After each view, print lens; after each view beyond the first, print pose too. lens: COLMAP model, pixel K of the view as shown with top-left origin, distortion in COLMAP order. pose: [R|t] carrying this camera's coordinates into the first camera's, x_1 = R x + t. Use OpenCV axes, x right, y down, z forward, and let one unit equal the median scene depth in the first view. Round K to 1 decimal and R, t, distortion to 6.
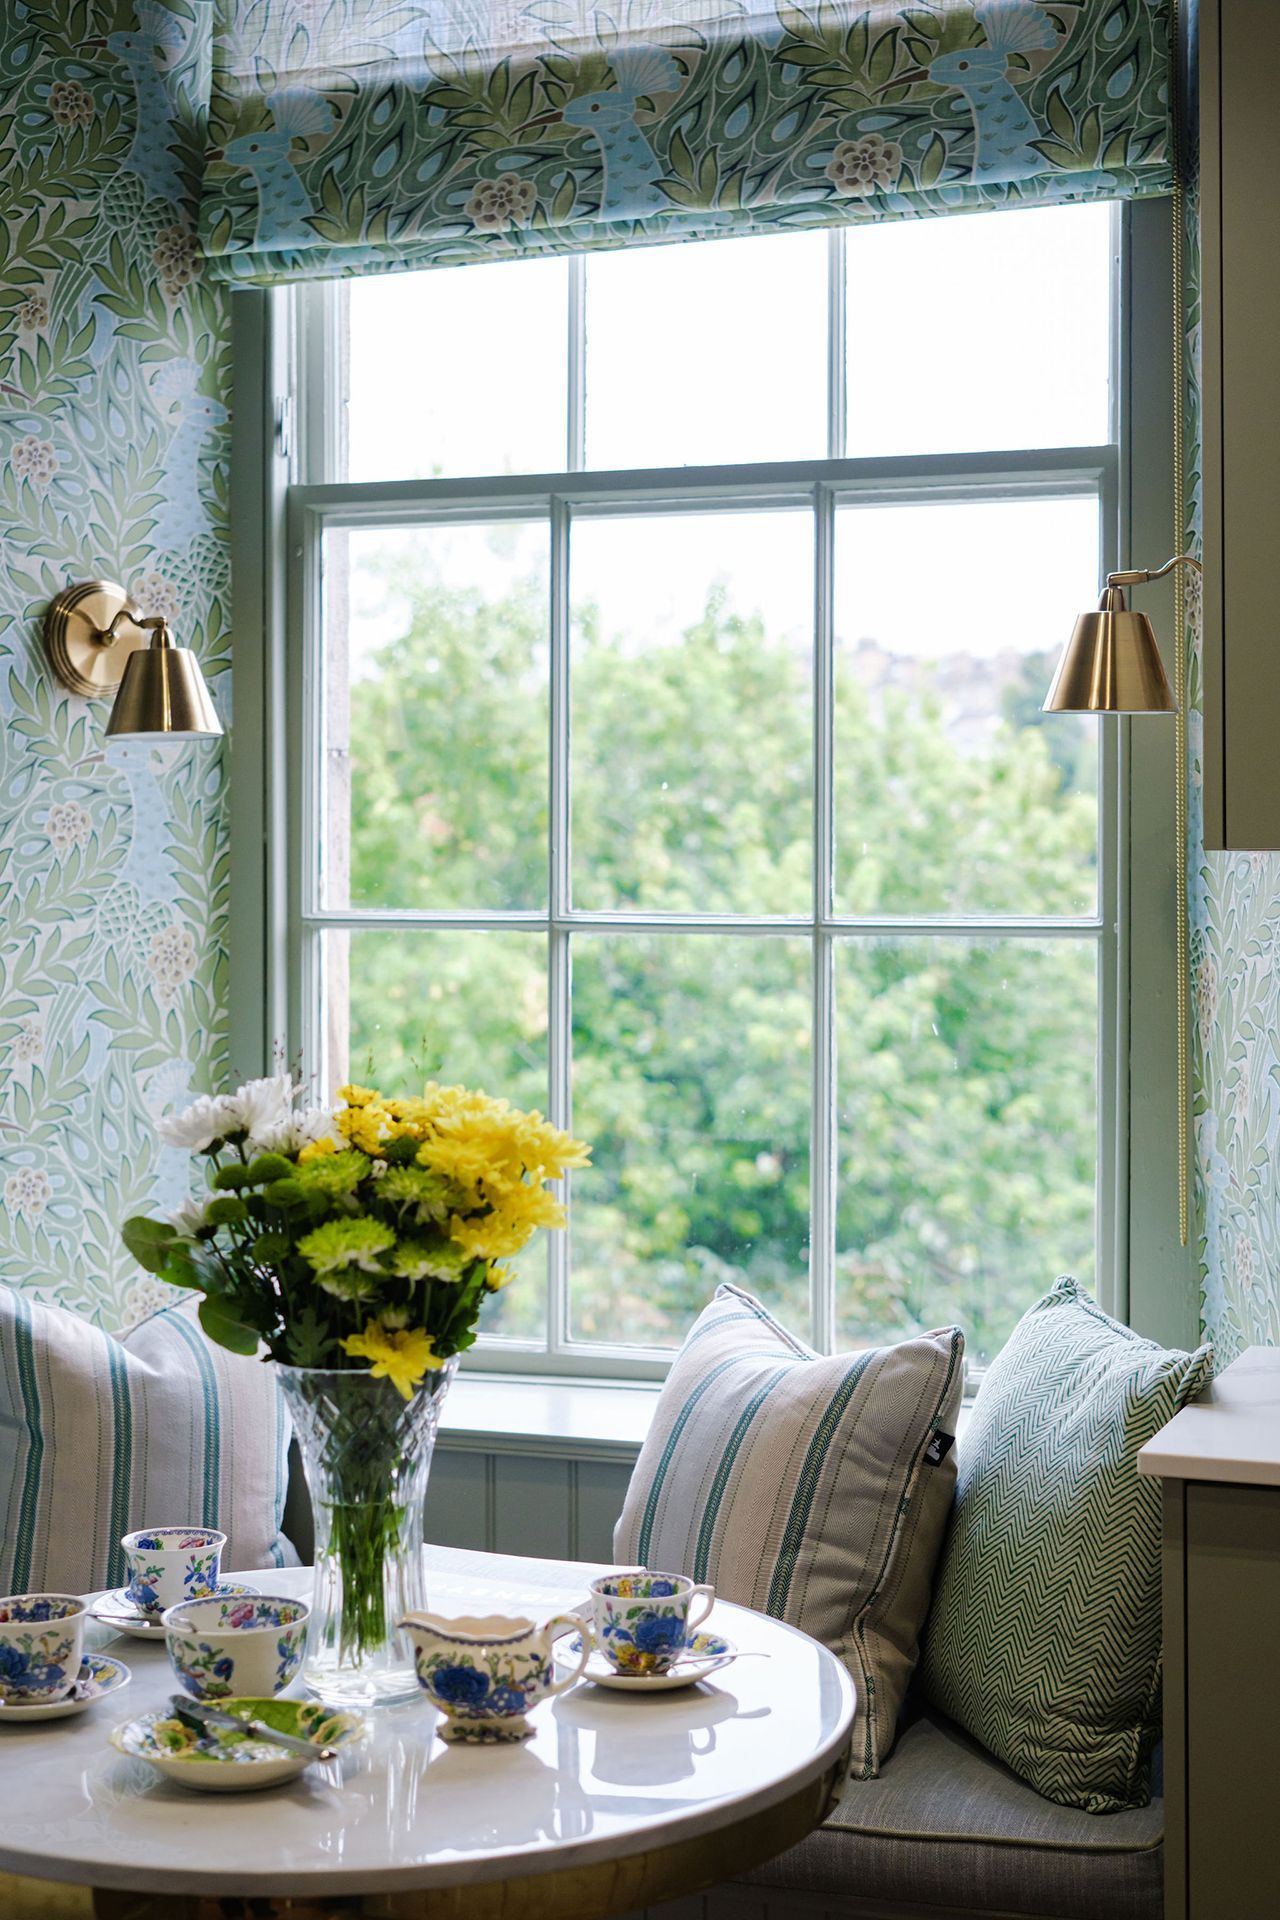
lens RADIAL K [[2849.3, 0, 649.7], [0, 2849.3, 816.7], [0, 0, 1]] dist [-0.016000, 0.103560]
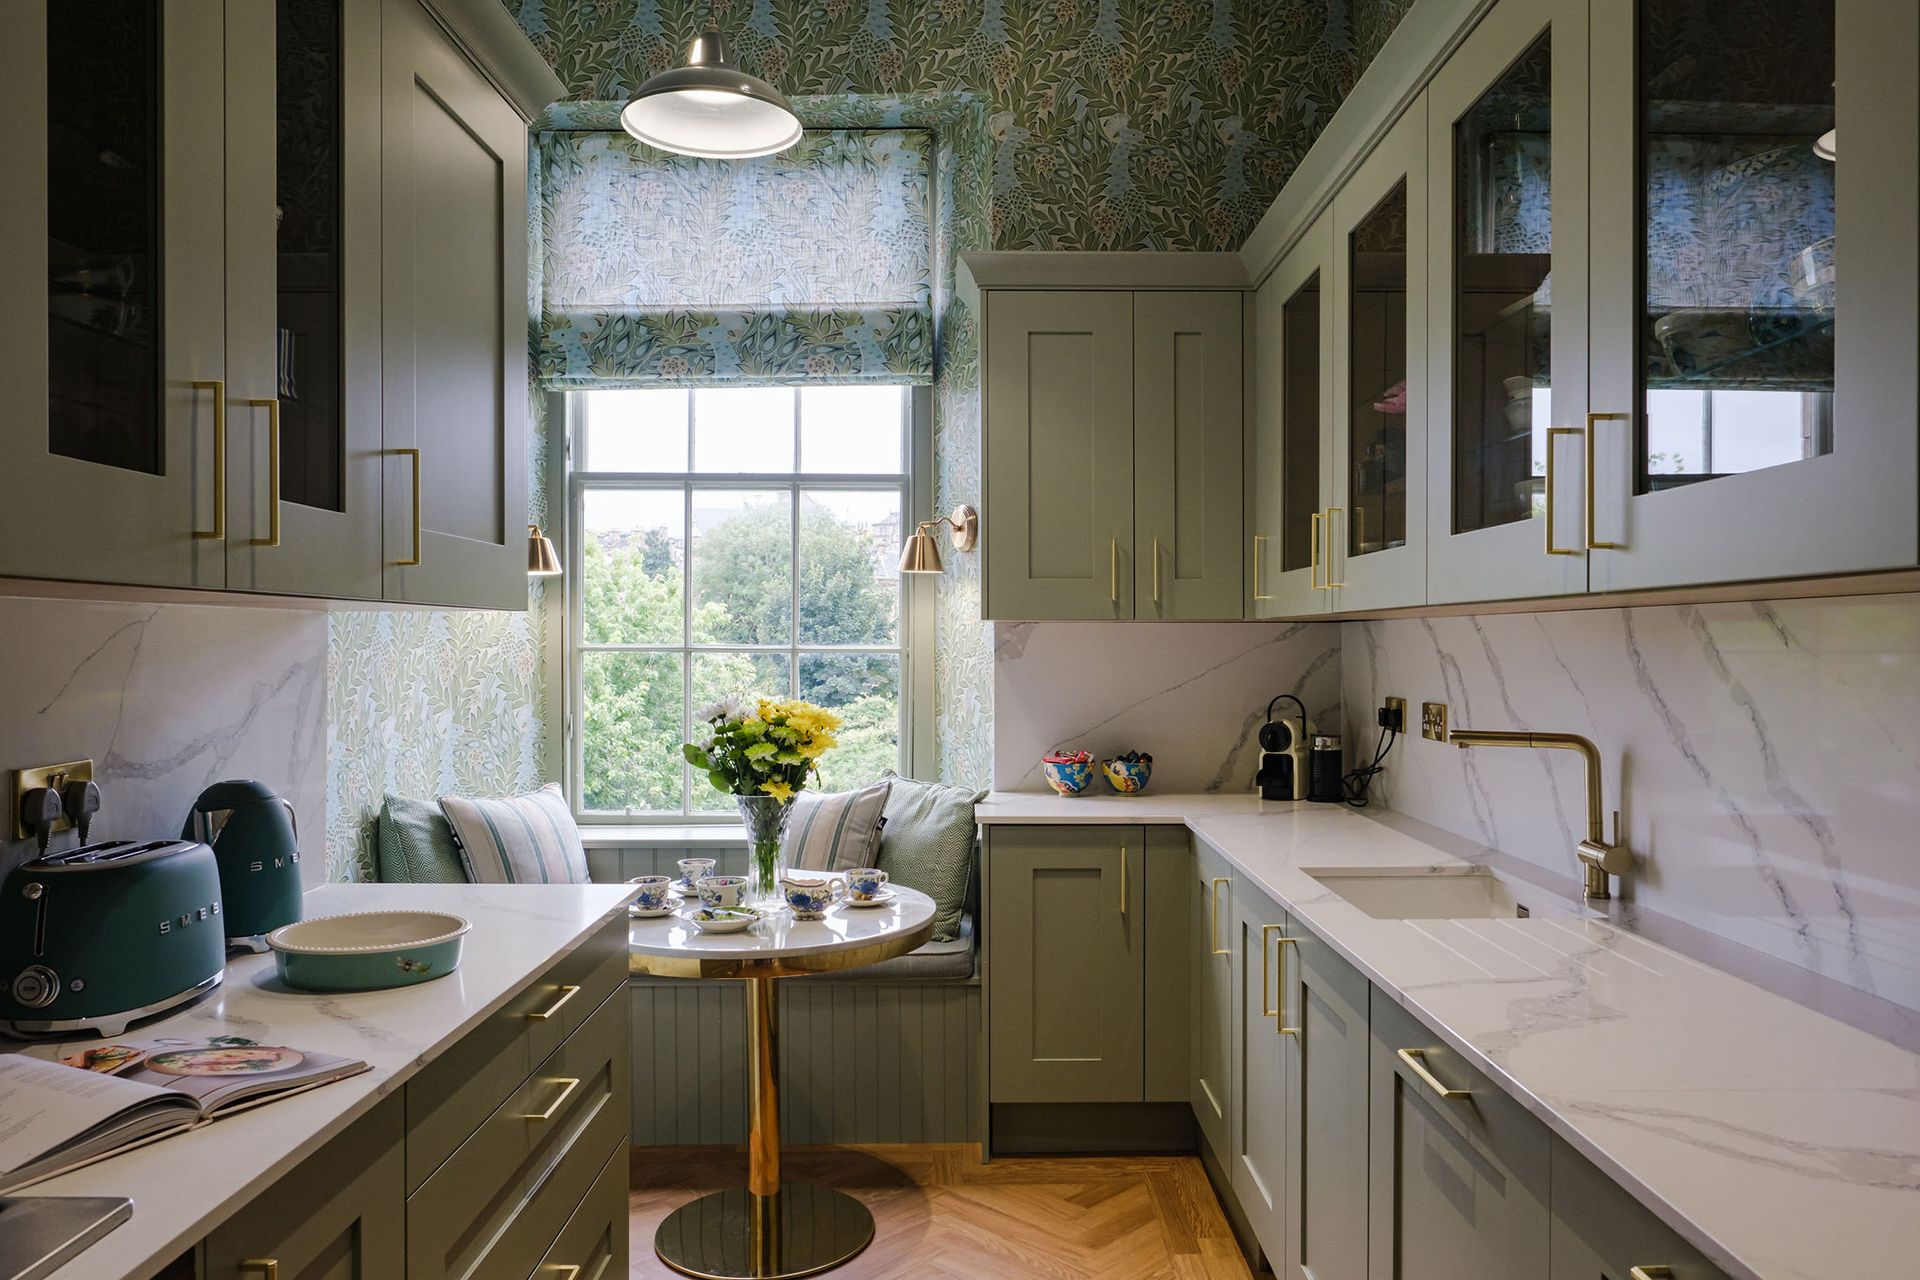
lens RADIAL K [[1340.1, 0, 965.7], [0, 1340.1, 650.1], [0, 0, 1]] dist [-0.005444, -0.004728]
pose [[0.933112, -0.001618, 0.359581, -0.238228], [-0.008505, 0.999611, 0.026569, 0.004560], [-0.359485, -0.027850, 0.932735, -0.223535]]
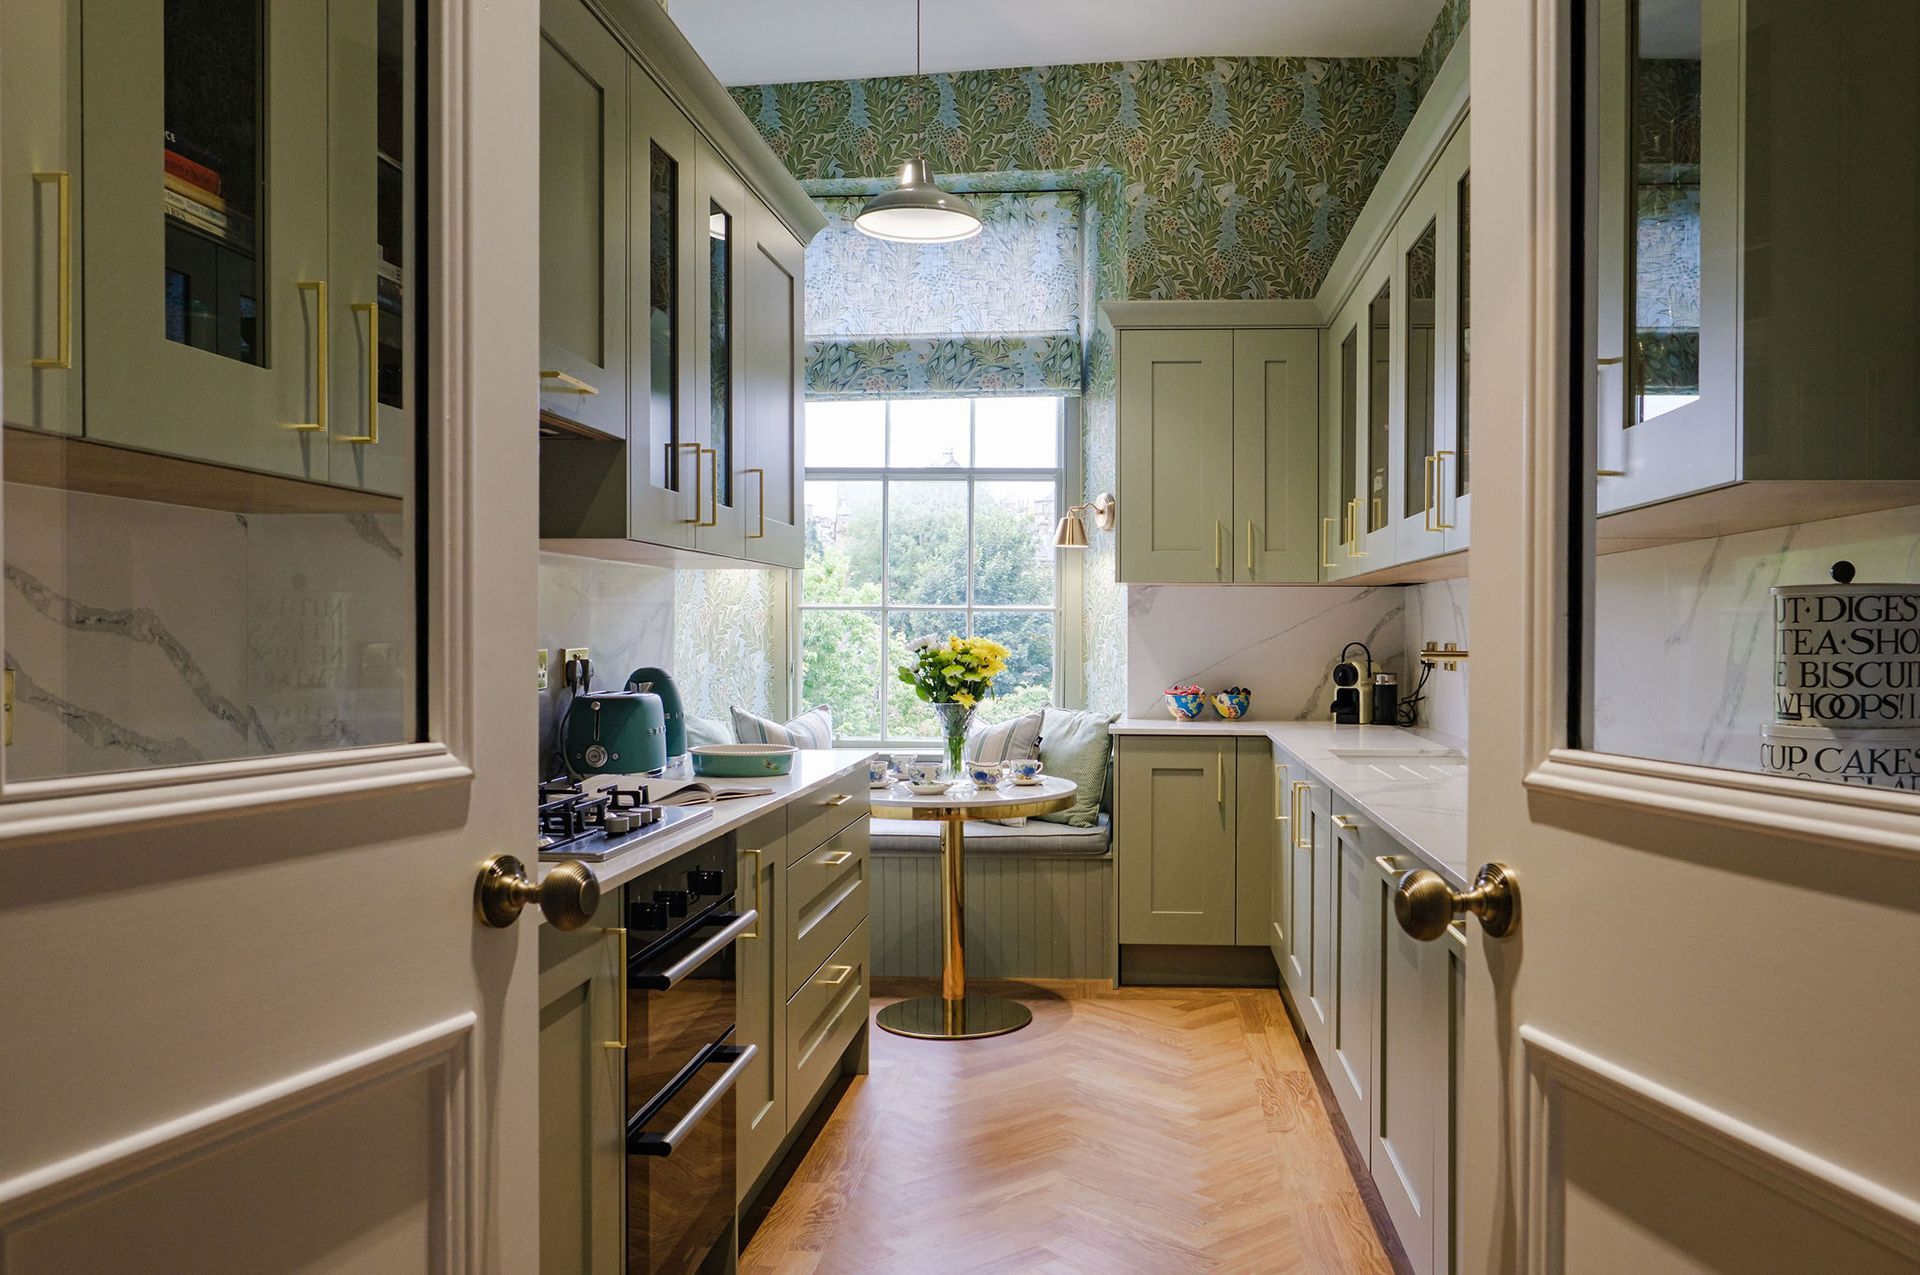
lens RADIAL K [[1470.9, 0, 1040.4], [0, 1470.9, 649.5], [0, 0, 1]] dist [-0.002903, 0.001159]
pose [[0.954450, -0.000548, 0.298372, -0.368633], [-0.010007, 0.999377, 0.033849, 0.026647], [-0.298204, -0.035293, 0.953849, -0.654054]]
